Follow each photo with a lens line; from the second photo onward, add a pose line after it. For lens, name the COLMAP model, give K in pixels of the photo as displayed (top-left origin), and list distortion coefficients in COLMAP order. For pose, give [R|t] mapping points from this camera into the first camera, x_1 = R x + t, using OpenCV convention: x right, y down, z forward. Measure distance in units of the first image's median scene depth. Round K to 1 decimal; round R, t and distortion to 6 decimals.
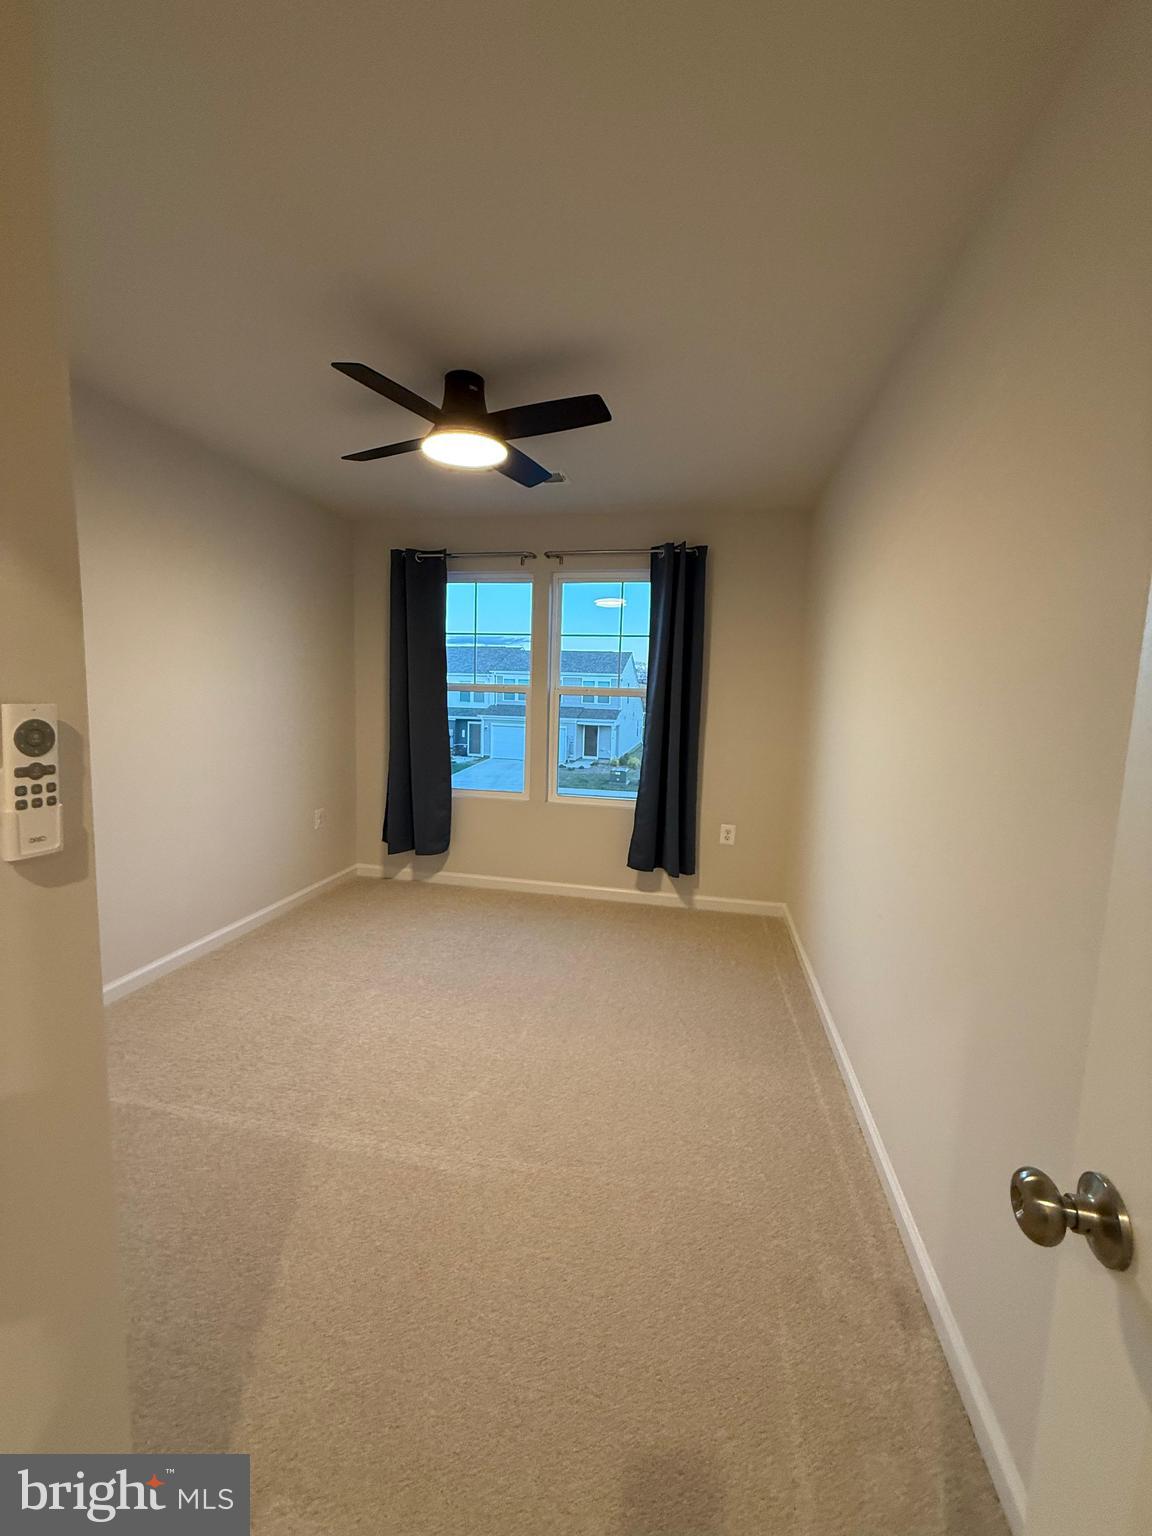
lens RADIAL K [[619.0, 0, 576.0], [0, 619.0, 768.0], [0, 0, 1]] dist [0.000860, 0.000181]
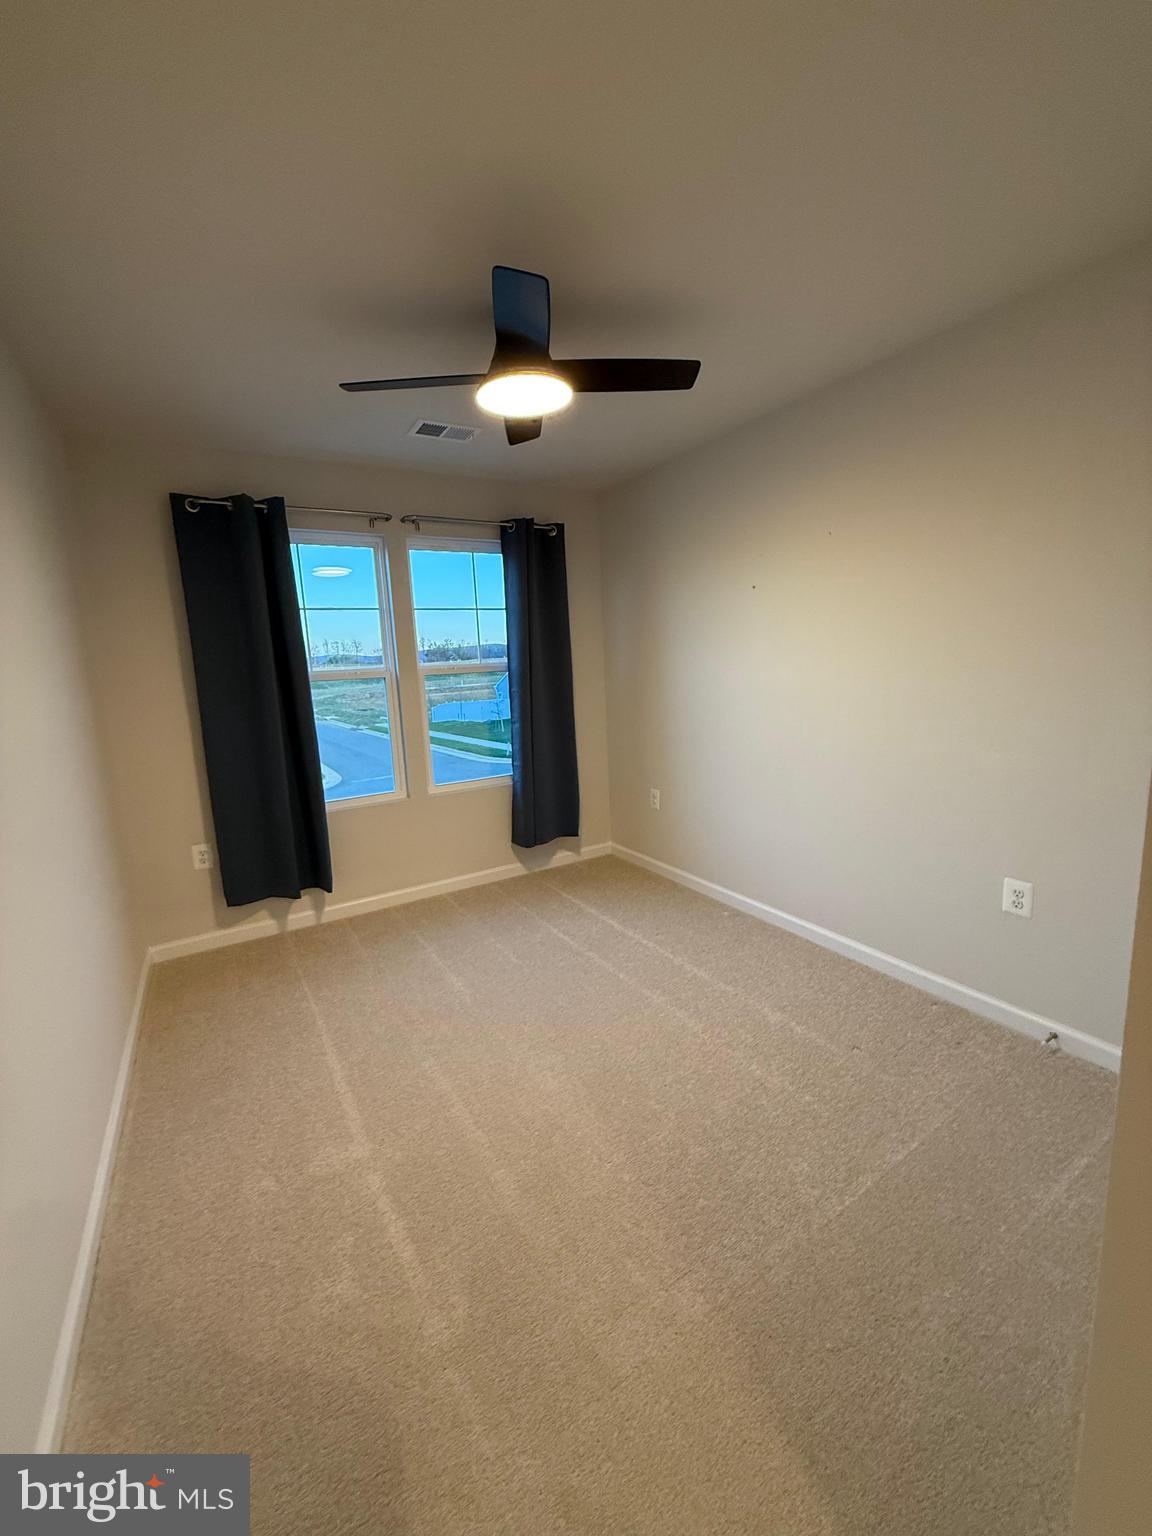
lens RADIAL K [[619.0, 0, 576.0], [0, 619.0, 768.0], [0, 0, 1]] dist [0.000860, 0.000181]
pose [[0.735773, -0.174712, 0.654304, -0.493129], [0.170318, 0.982834, 0.070912, -0.011445], [-0.655462, 0.059265, 0.752899, 0.180626]]
